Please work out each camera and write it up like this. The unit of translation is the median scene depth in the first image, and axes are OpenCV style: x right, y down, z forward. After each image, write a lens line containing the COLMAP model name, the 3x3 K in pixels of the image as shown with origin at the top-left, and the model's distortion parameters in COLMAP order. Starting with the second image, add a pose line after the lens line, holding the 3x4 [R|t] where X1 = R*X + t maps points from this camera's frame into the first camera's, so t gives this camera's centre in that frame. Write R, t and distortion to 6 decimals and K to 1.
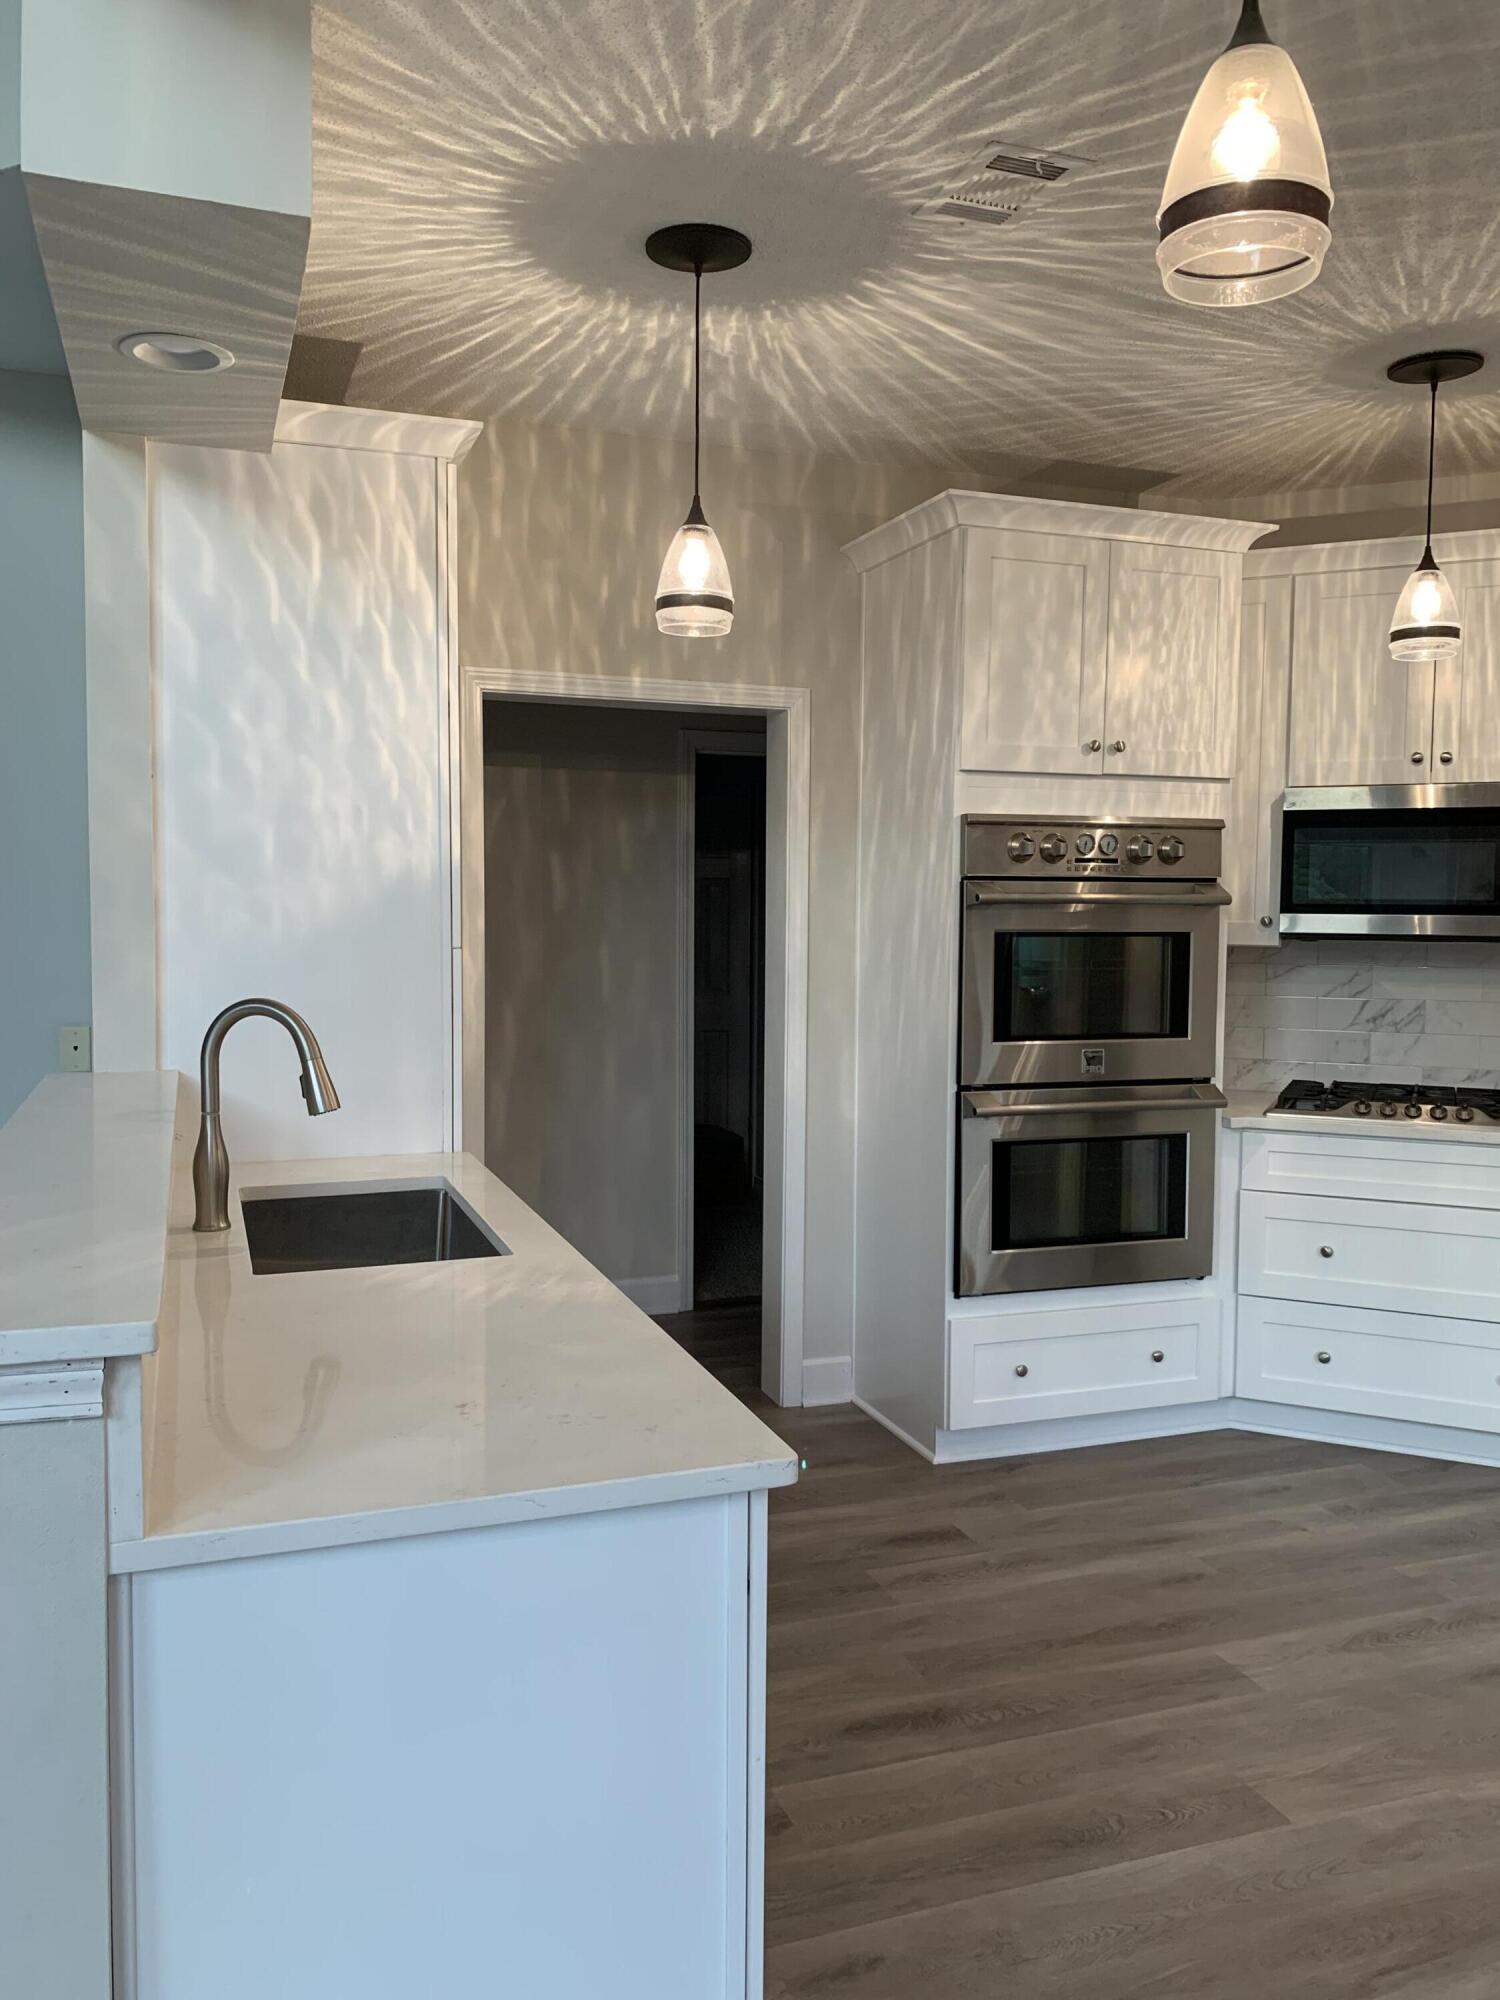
lens RADIAL K [[1526.8, 0, 750.0], [0, 1526.8, 1000.0], [0, 0, 1]] dist [0.015370, -0.015391]
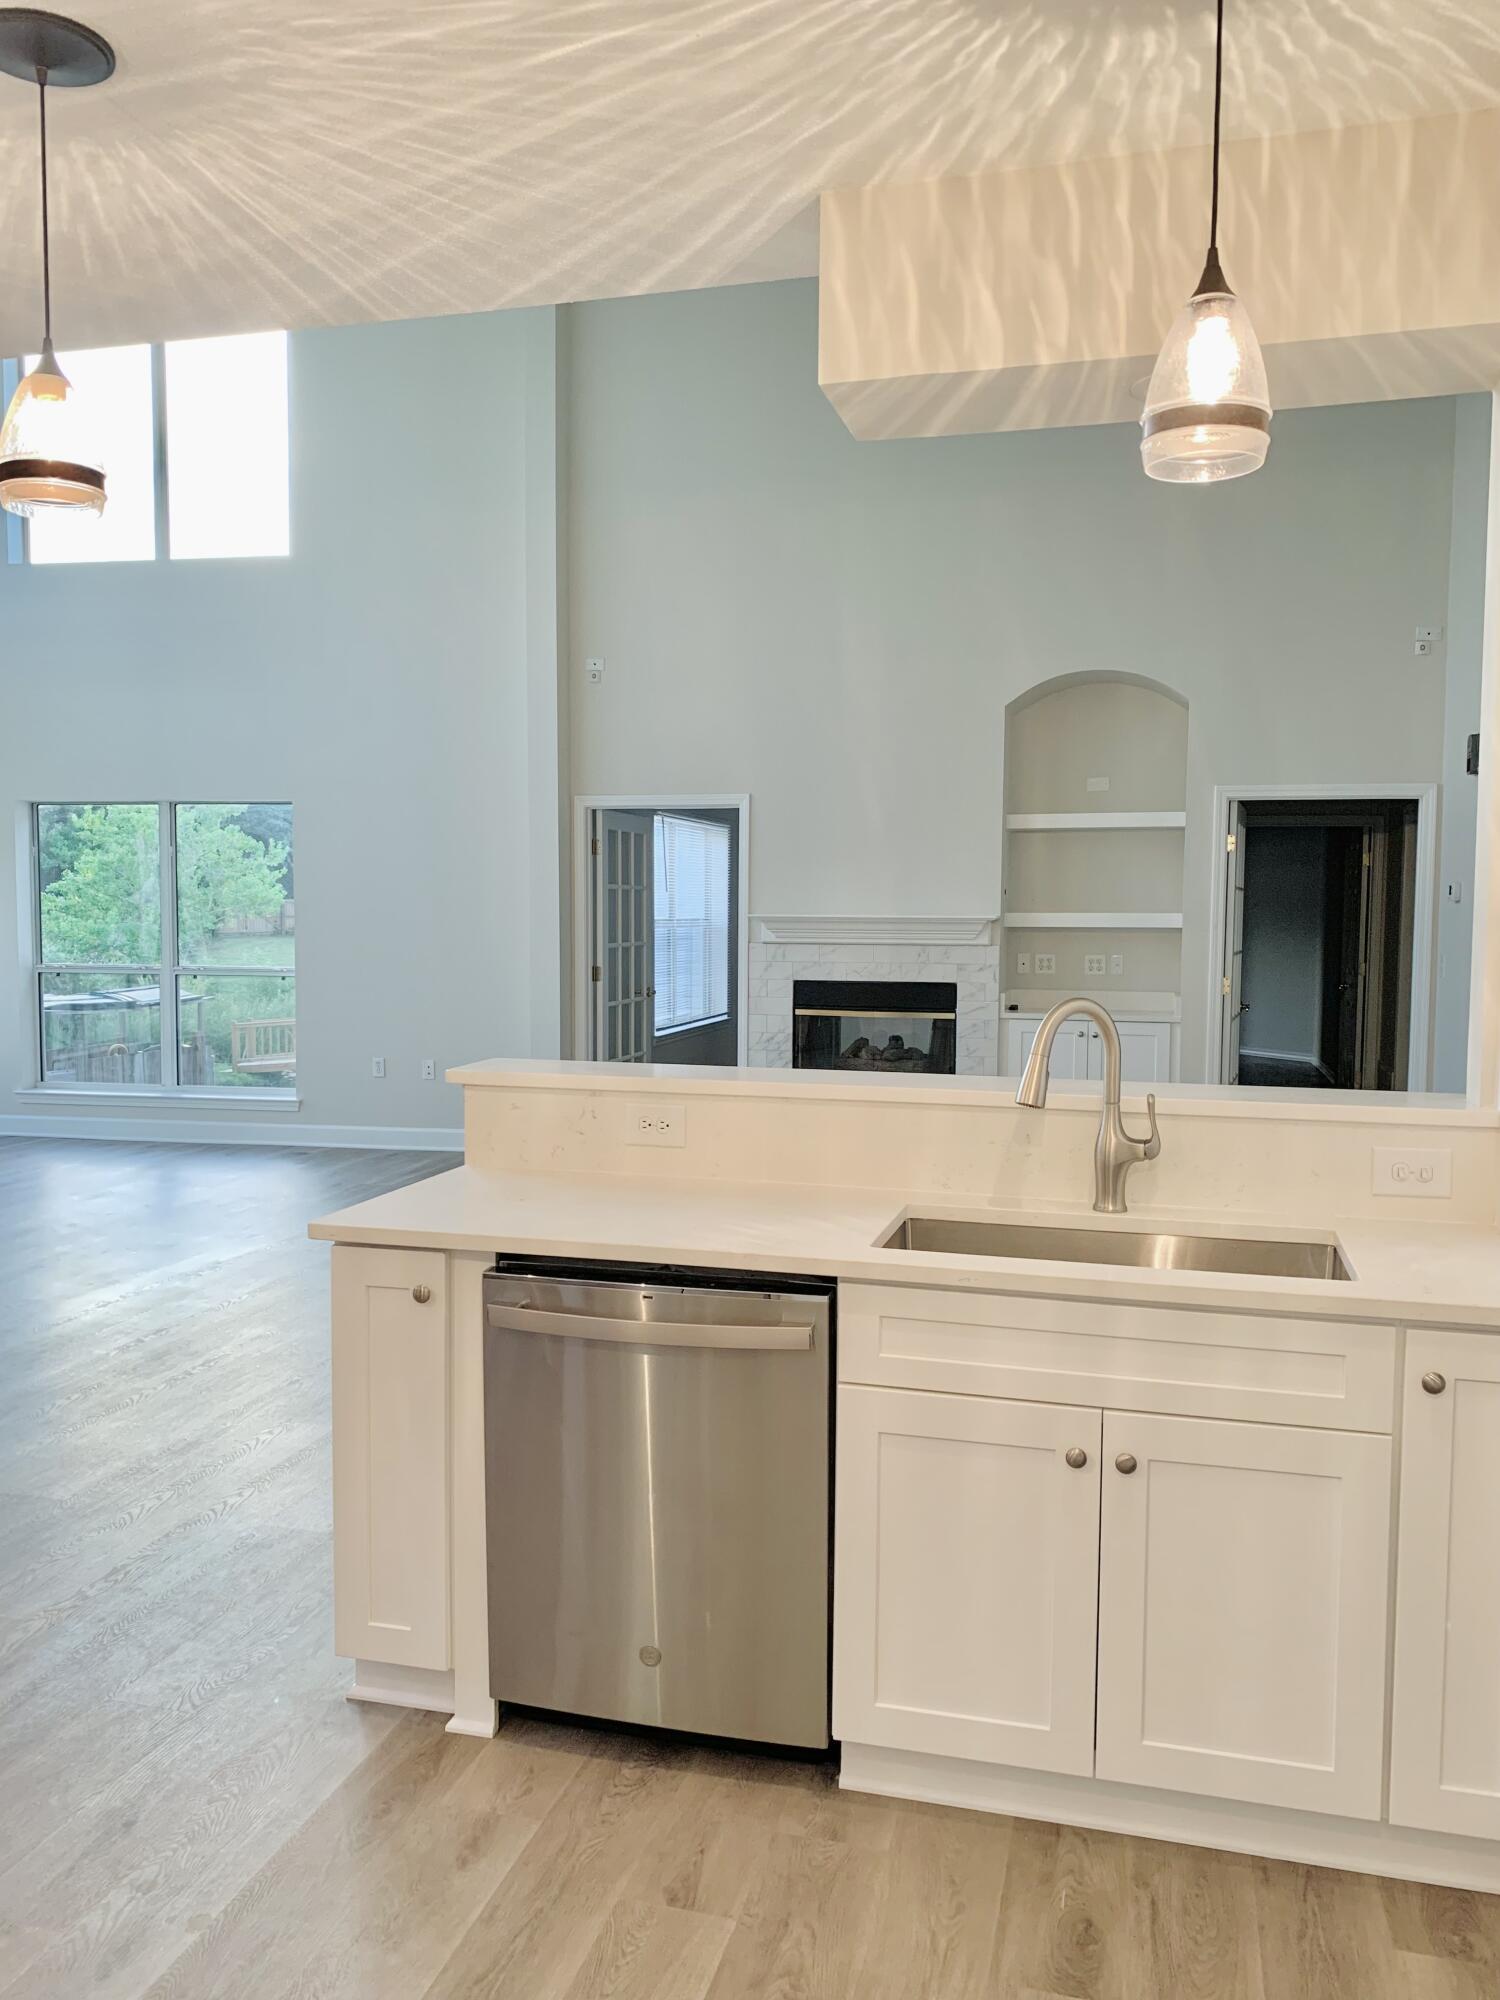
lens RADIAL K [[1520.4, 0, 743.7], [0, 1520.4, 1006.9], [0, 0, 1]] dist [0.080096, -0.090169]
pose [[-0.576970, 0.042613, -0.815653, 0.465901], [-0.061691, 0.993512, 0.095544, -0.054598], [0.814432, 0.105445, -0.570597, 0.957234]]
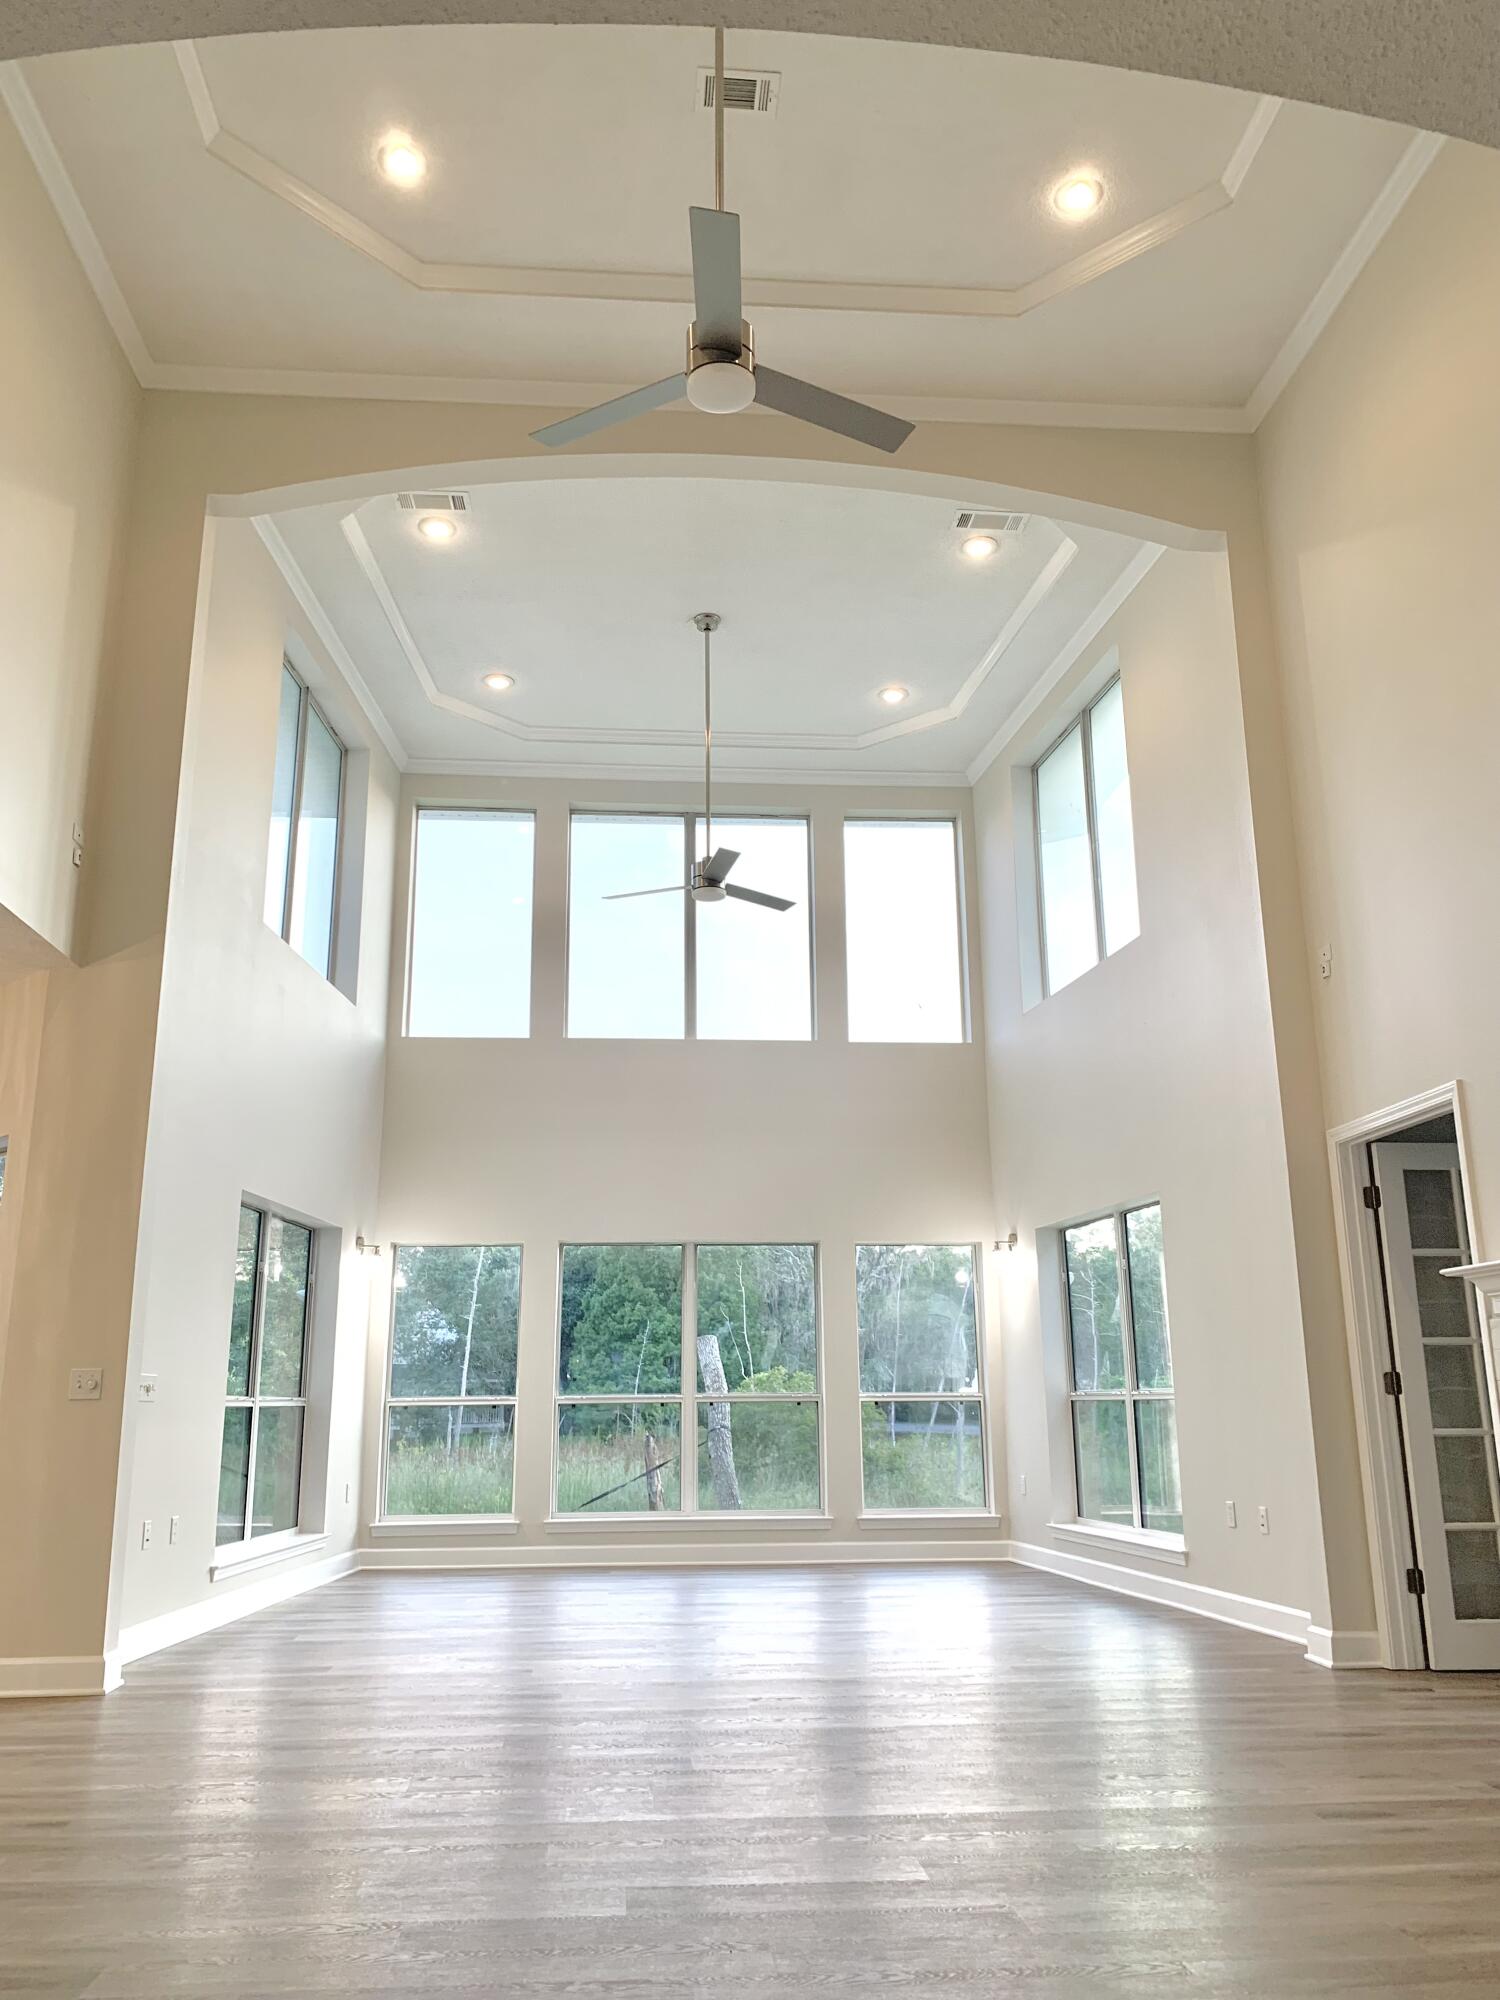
lens RADIAL K [[1526.8, 0, 750.0], [0, 1526.8, 1000.0], [0, 0, 1]] dist [0.015370, -0.015391]
pose [[-0.962383, 0.067936, 0.263066, -1.056656], [0.015209, 0.980187, -0.197492, 0.042538], [-0.271271, -0.186062, -0.944348, 1.177697]]
